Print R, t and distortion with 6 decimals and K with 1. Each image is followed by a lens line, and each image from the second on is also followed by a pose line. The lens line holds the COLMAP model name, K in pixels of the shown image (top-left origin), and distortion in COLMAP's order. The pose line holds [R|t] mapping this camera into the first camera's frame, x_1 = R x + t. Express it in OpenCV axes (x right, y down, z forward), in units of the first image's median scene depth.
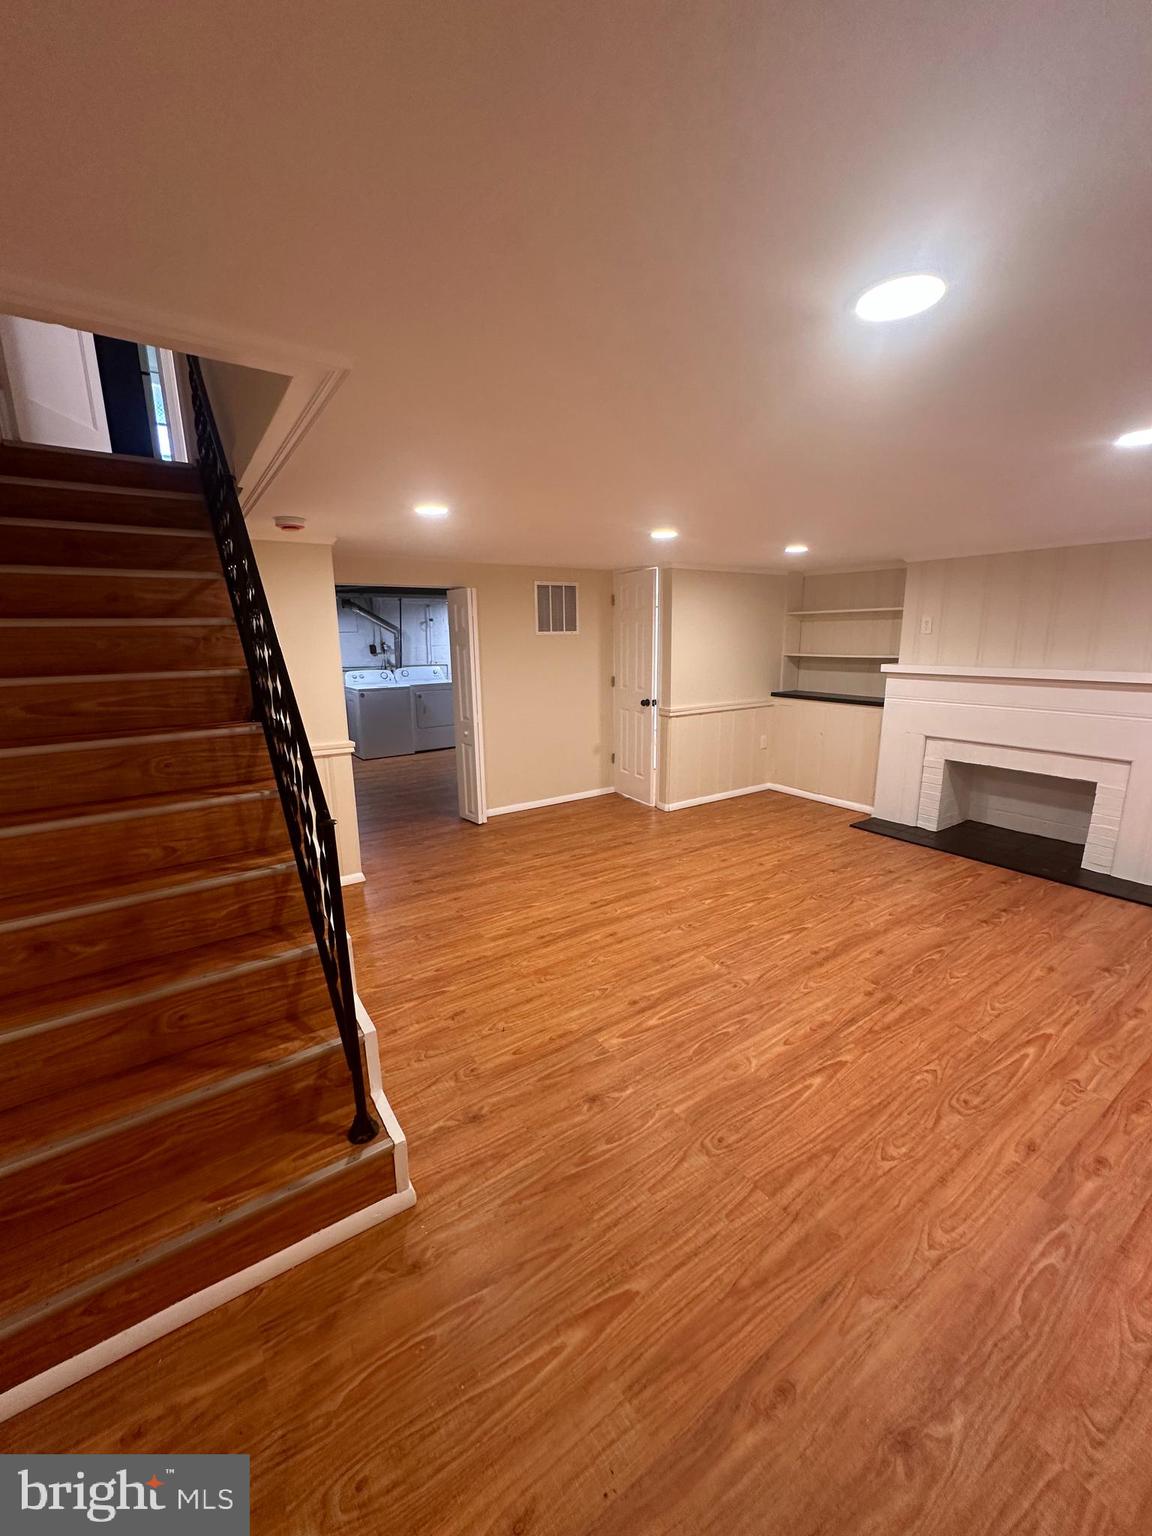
lens RADIAL K [[616.7, 0, 577.5], [0, 616.7, 772.1], [0, 0, 1]] dist [-0.005435, 0.001277]
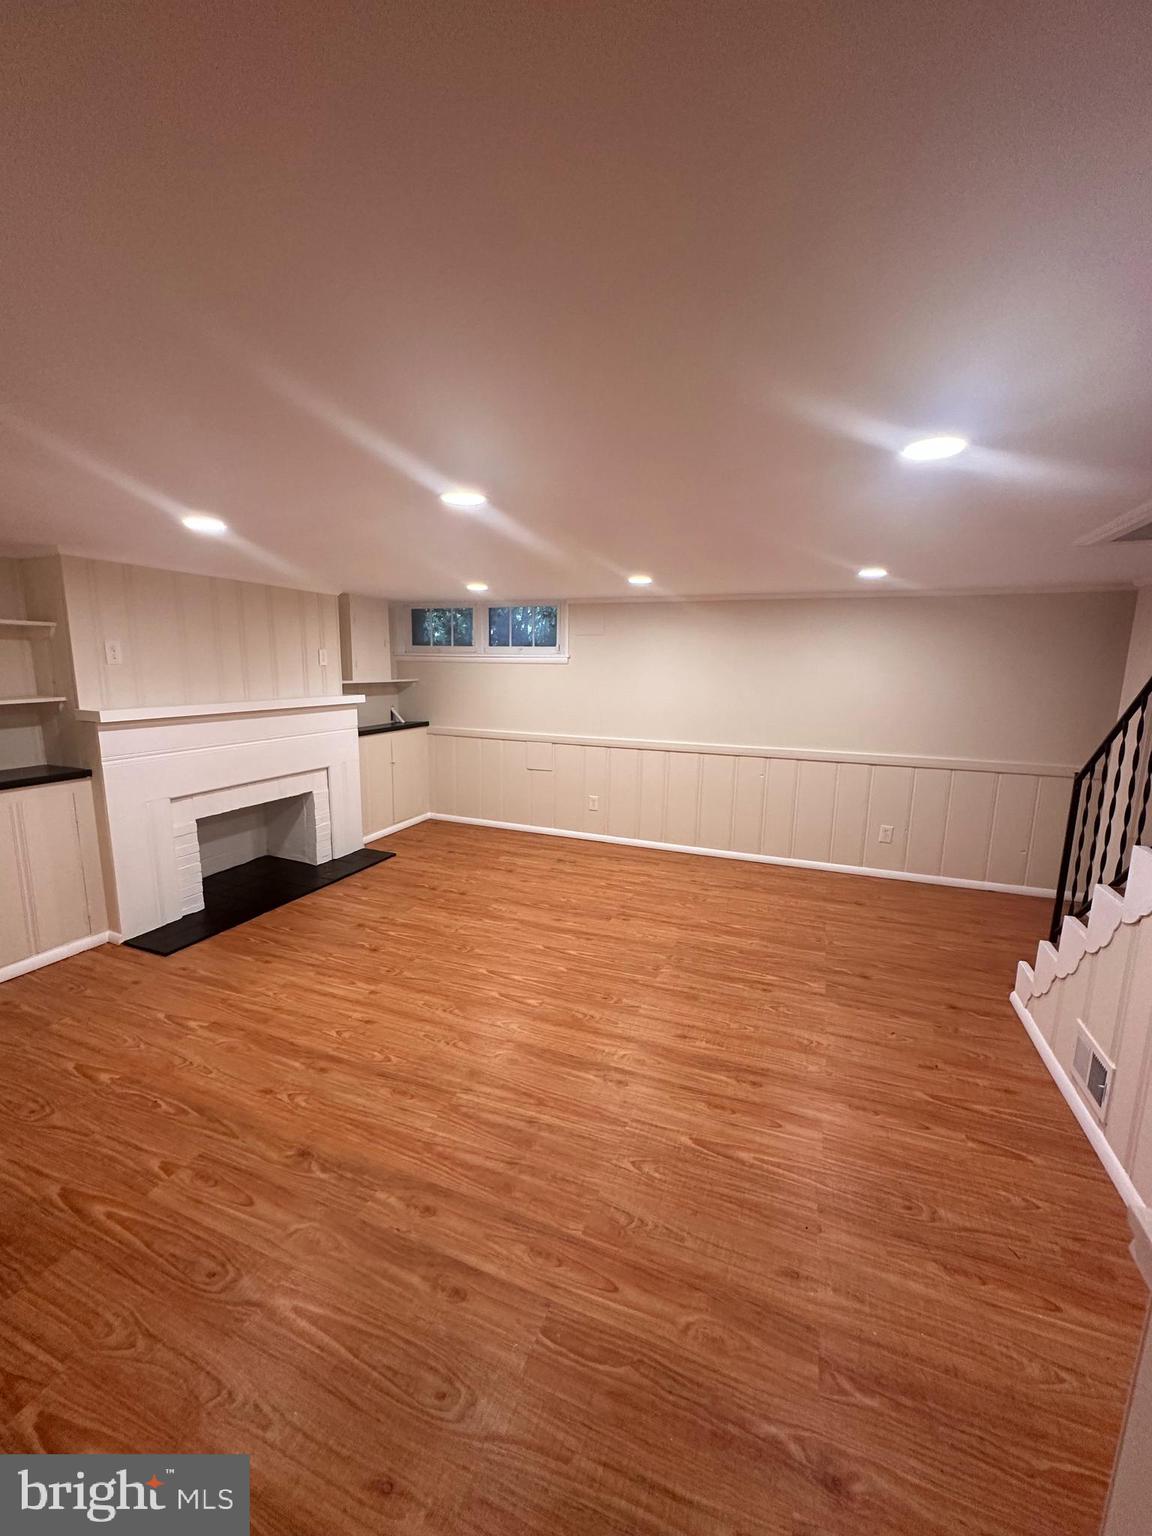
lens RADIAL K [[616.7, 0, 576.4], [0, 616.7, 766.4], [0, 0, 1]] dist [-0.005435, 0.001277]
pose [[-0.562392, -0.131696, 0.816316, -0.383020], [0.172361, 0.946877, 0.271505, -0.252803], [-0.808707, 0.293393, -0.509817, 1.137097]]
